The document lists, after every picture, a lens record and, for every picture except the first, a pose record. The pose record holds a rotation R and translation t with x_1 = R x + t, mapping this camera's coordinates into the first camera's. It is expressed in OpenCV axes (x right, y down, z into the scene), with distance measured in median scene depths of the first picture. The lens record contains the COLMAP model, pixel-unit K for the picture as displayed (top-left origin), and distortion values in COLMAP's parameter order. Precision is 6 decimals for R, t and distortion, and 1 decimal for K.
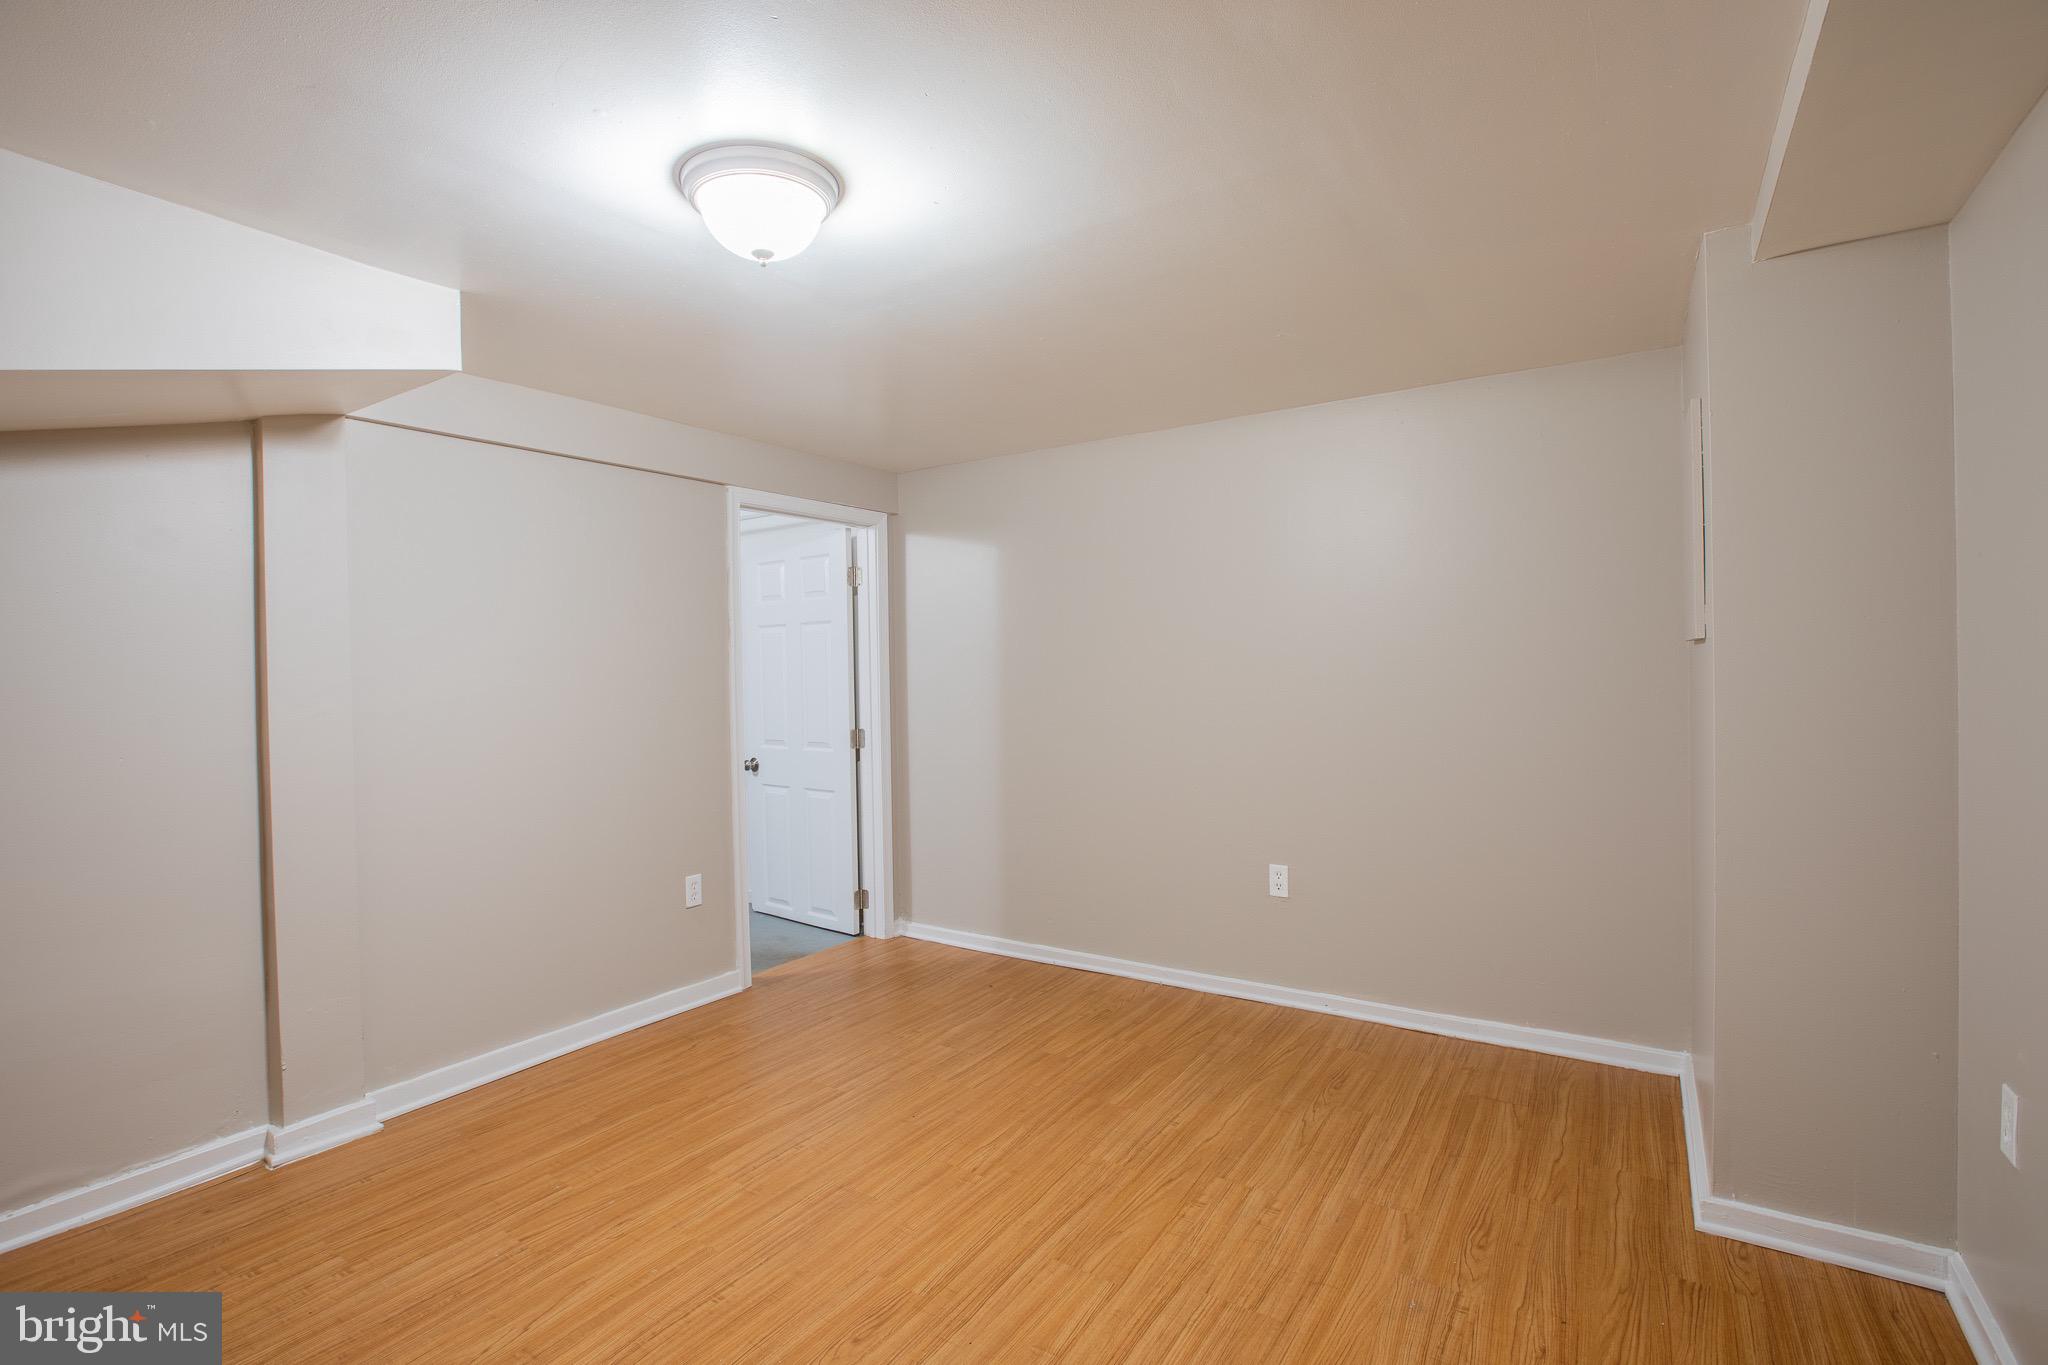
lens RADIAL K [[972.8, 0, 1024.7], [0, 972.8, 677.7], [0, 0, 1]] dist [-0.044761, 0.013218]
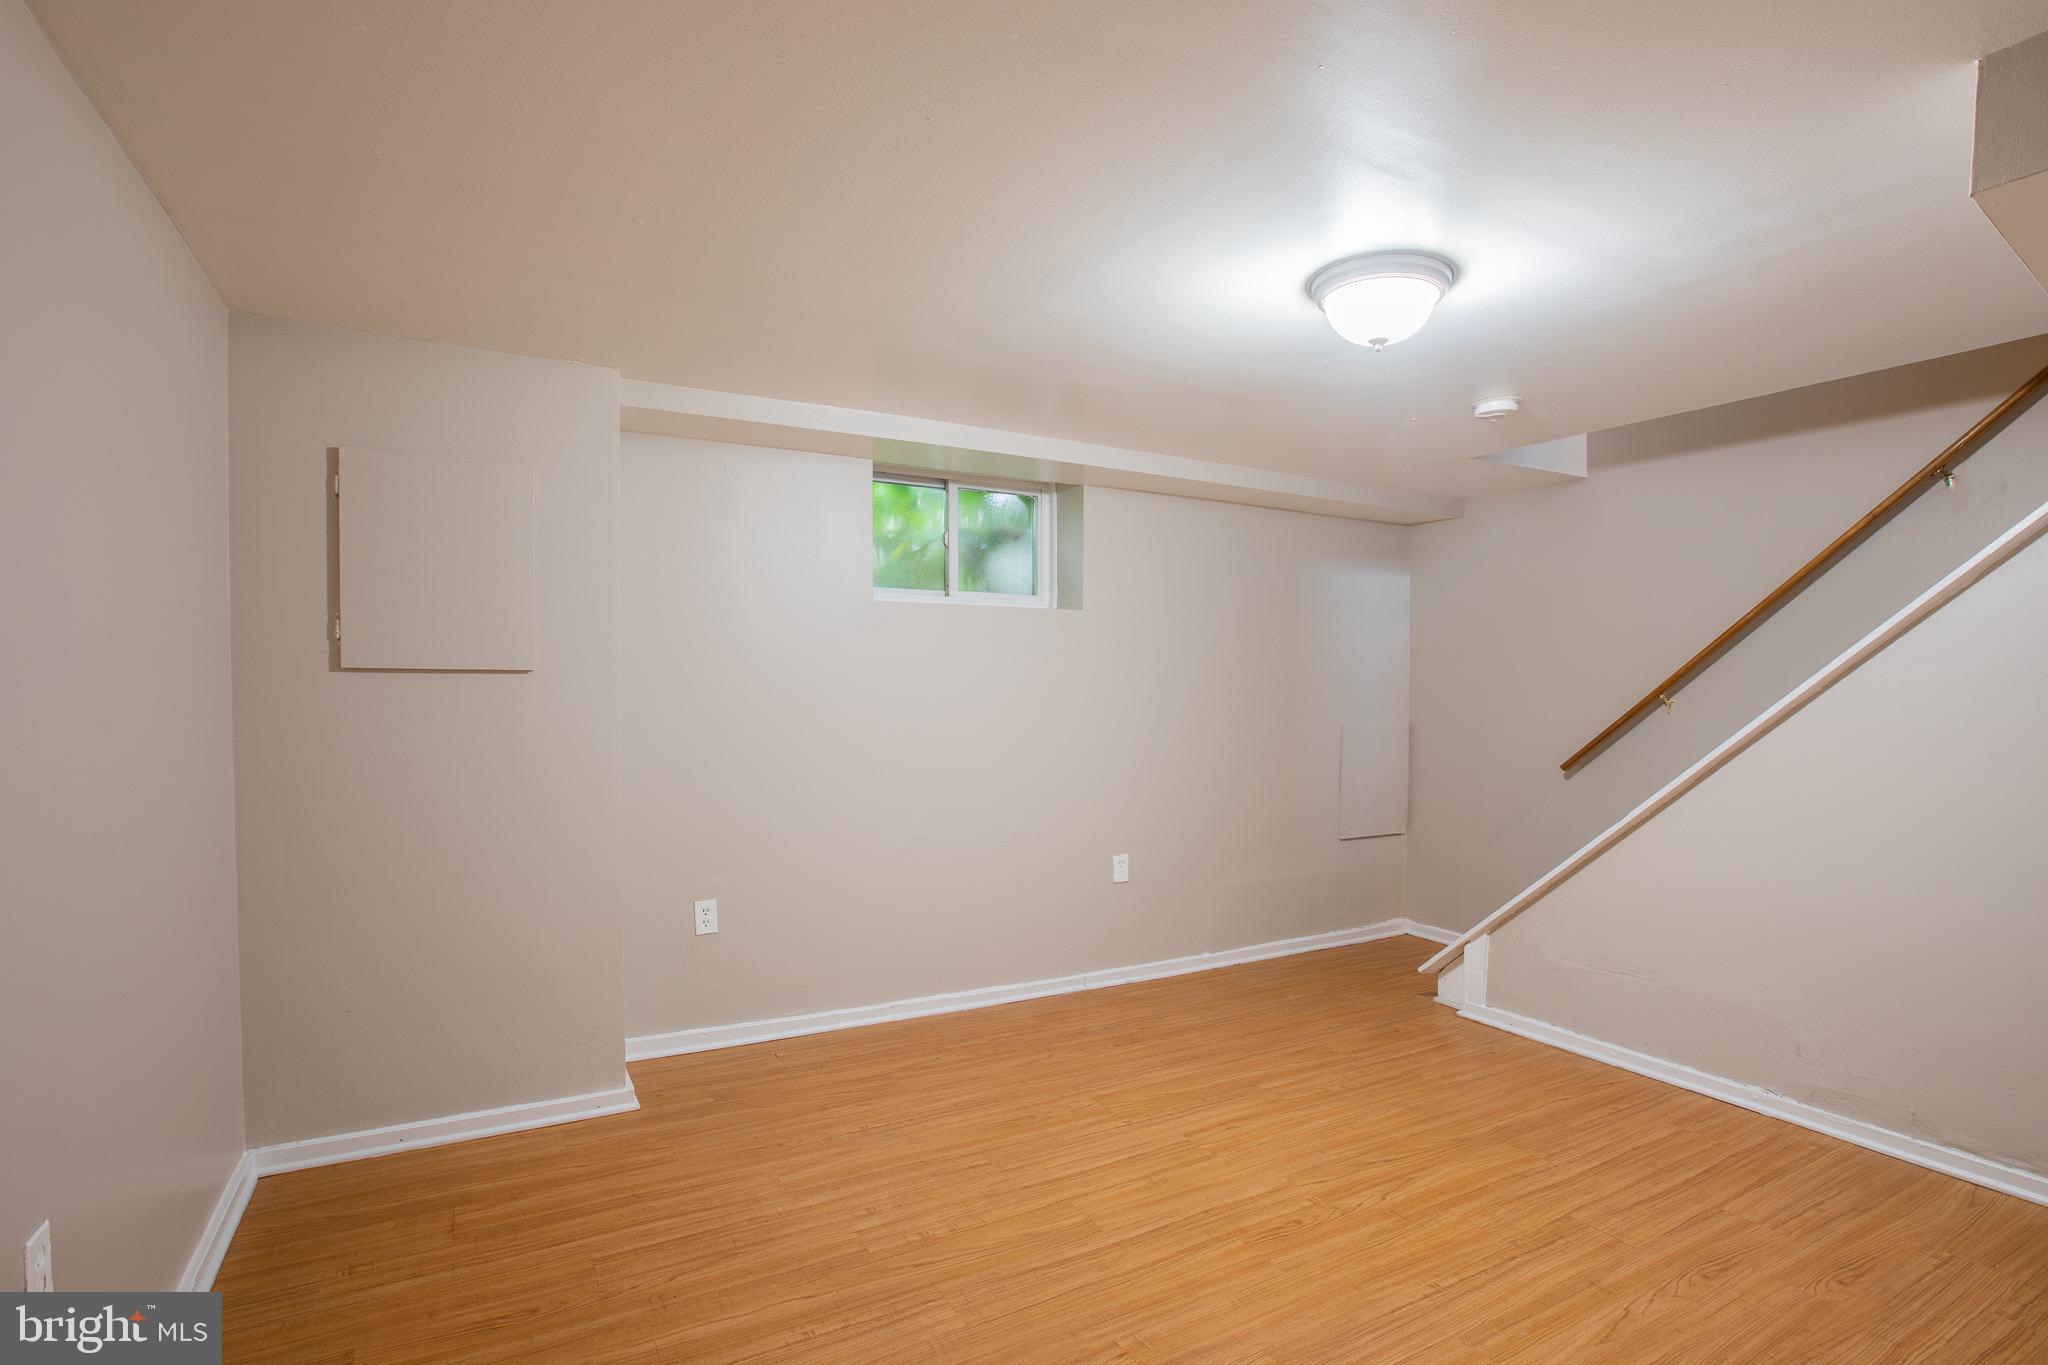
lens RADIAL K [[972.8, 0, 1018.6], [0, 972.8, 688.0], [0, 0, 1]] dist [-0.044761, 0.013218]
pose [[-0.886778, 0.011585, 0.462051, -0.376245], [0.014434, 0.999892, 0.002631, 0.006388], [-0.461971, 0.009003, -0.886849, 1.952285]]
